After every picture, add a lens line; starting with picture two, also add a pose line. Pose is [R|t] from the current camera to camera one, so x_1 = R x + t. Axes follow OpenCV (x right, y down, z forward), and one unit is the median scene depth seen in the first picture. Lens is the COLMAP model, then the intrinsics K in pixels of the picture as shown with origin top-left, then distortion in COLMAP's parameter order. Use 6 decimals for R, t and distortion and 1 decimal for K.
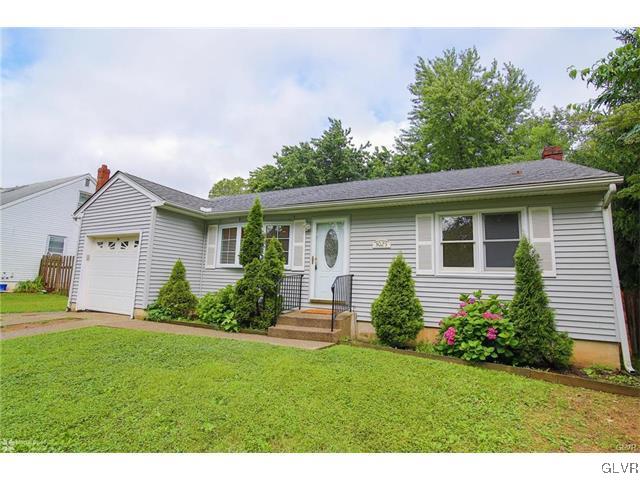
lens RADIAL K [[297.7, 0, 320.0], [0, 297.7, 240.0], [0, 0, 1]] dist [-0.001351, -0.000220]
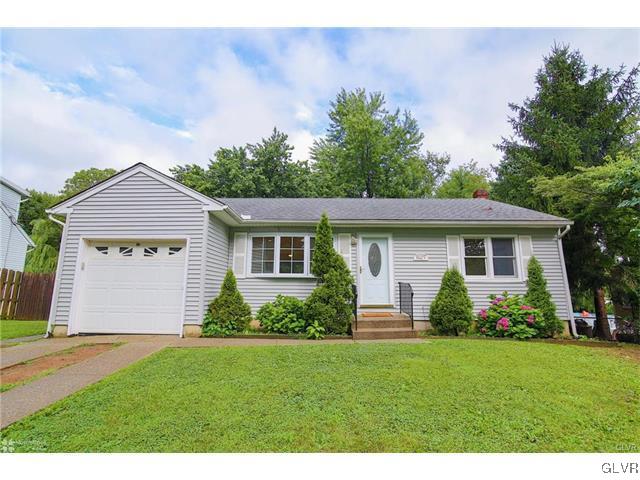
lens RADIAL K [[297.7, 0, 320.0], [0, 297.7, 240.0], [0, 0, 1]] dist [-0.001351, -0.000220]
pose [[0.909251, 0.042138, 0.414111, -0.632341], [-0.031260, 0.998966, -0.033014, -0.003567], [-0.415074, 0.017073, 0.909628, 0.036179]]
